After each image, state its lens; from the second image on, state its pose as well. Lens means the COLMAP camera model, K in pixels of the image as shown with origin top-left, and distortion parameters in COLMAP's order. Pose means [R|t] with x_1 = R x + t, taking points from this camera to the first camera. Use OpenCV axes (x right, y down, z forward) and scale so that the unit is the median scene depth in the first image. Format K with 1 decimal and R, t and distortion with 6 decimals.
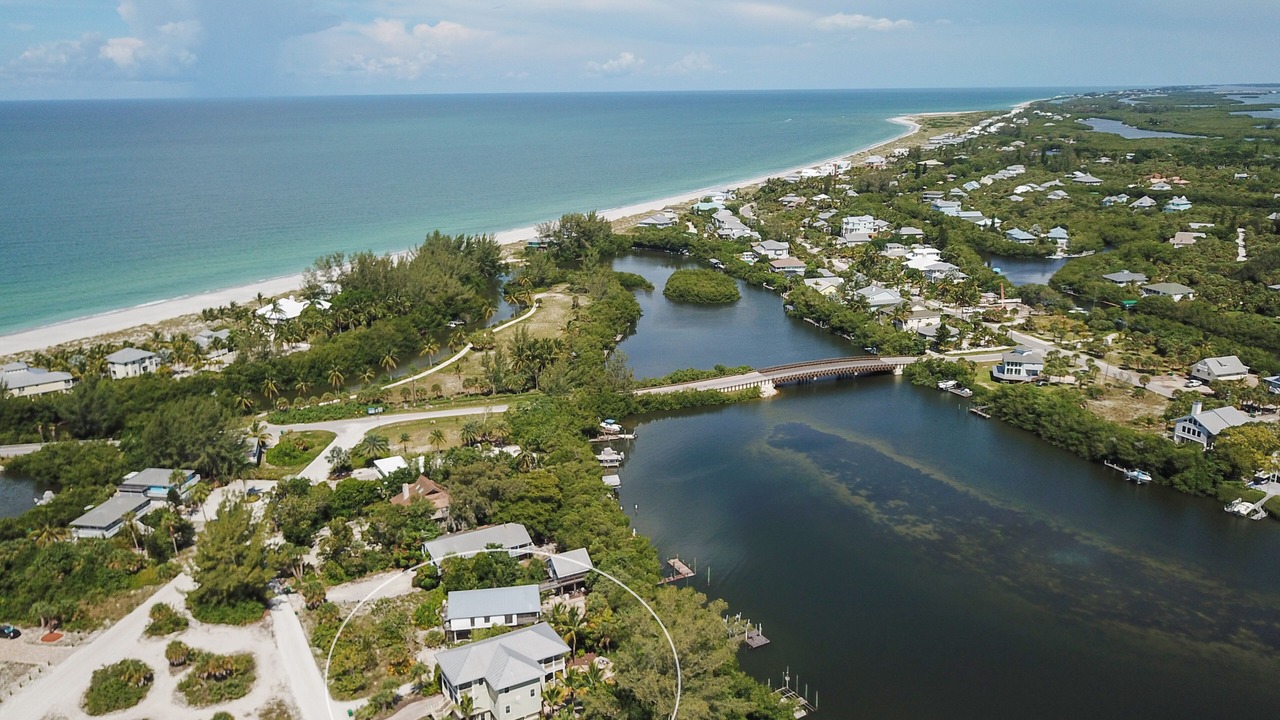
lens RADIAL K [[1012.3, 0, 642.8], [0, 1012.3, 373.0], [0, 0, 1]] dist [0.002316, -0.001361]
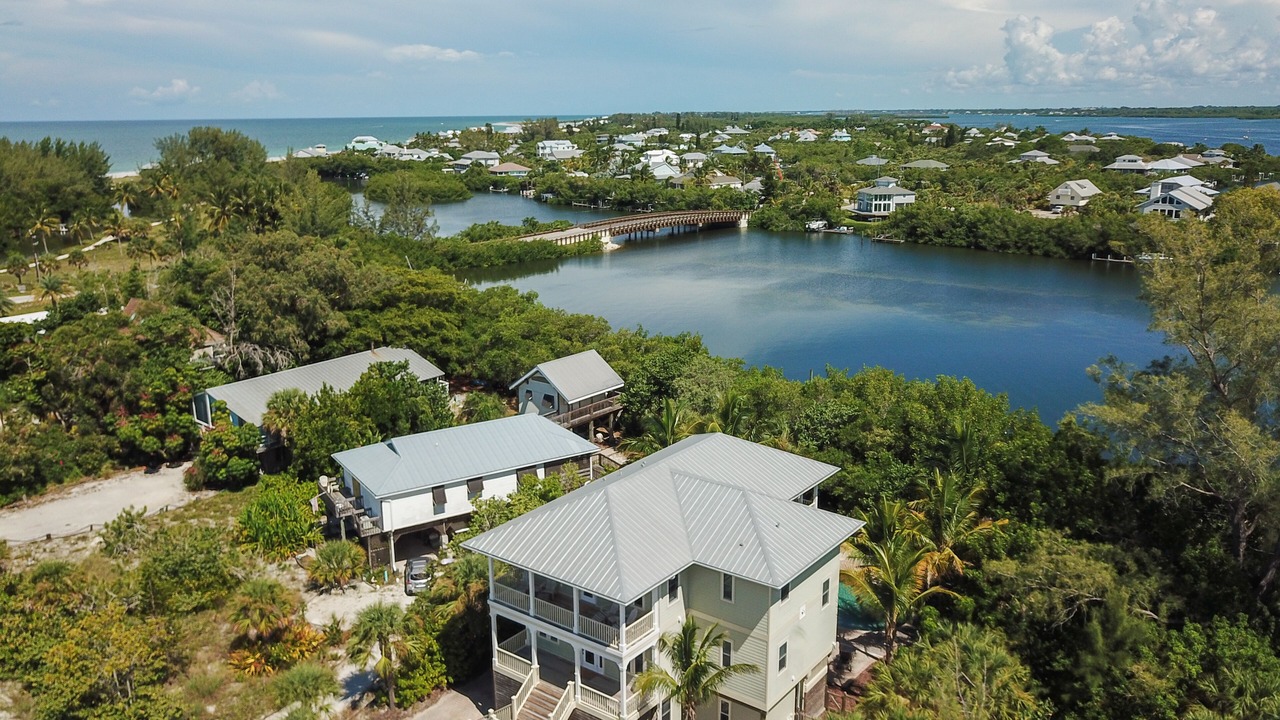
lens RADIAL K [[1012.3, 0, 642.8], [0, 1012.3, 373.0], [0, 0, 1]] dist [0.002316, -0.001361]
pose [[0.920826, -0.103523, 0.375982, -0.207779], [0.113810, 0.993489, -0.005187, 0.186629], [-0.372997, 0.047567, 0.926612, 0.557414]]
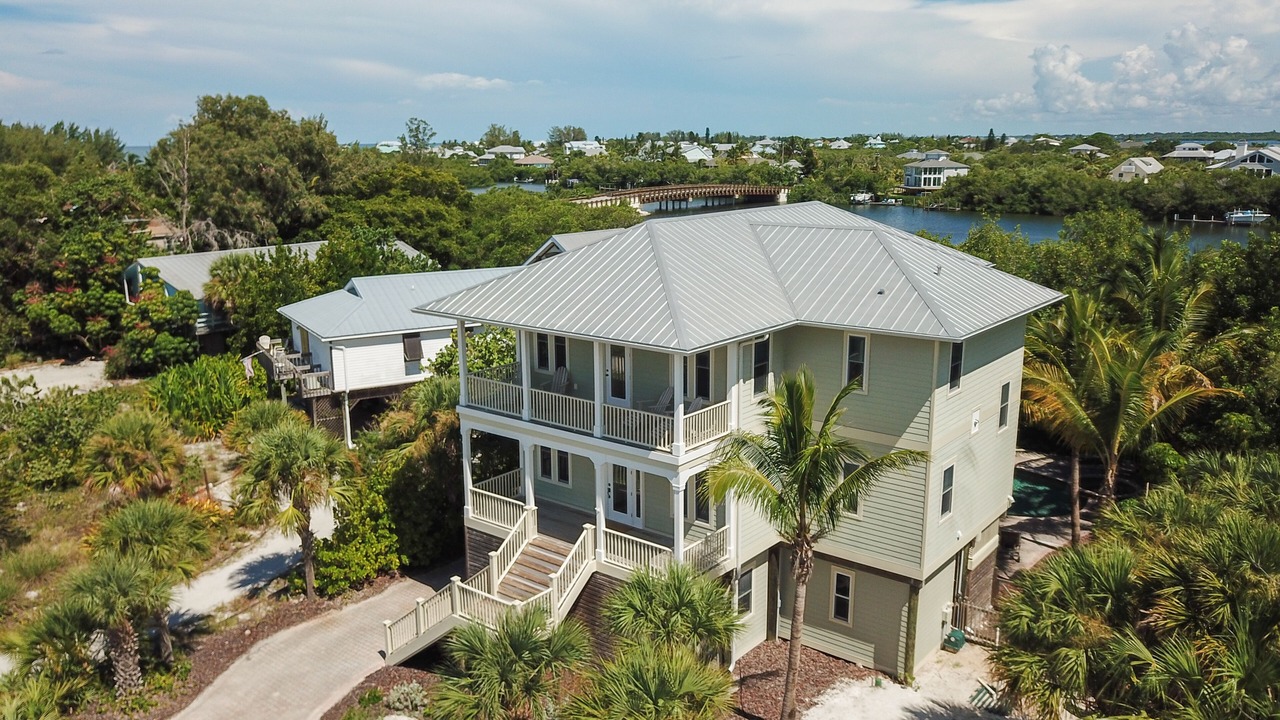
lens RADIAL K [[1016.8, 0, 640.0], [0, 1016.8, 360.0], [0, 0, 1]] dist [-0.005288, 0.010434]
pose [[0.931762, -0.082202, 0.353643, -0.184434], [0.105203, 0.993373, -0.046281, 0.236536], [-0.347495, 0.080327, 0.934235, 0.645267]]
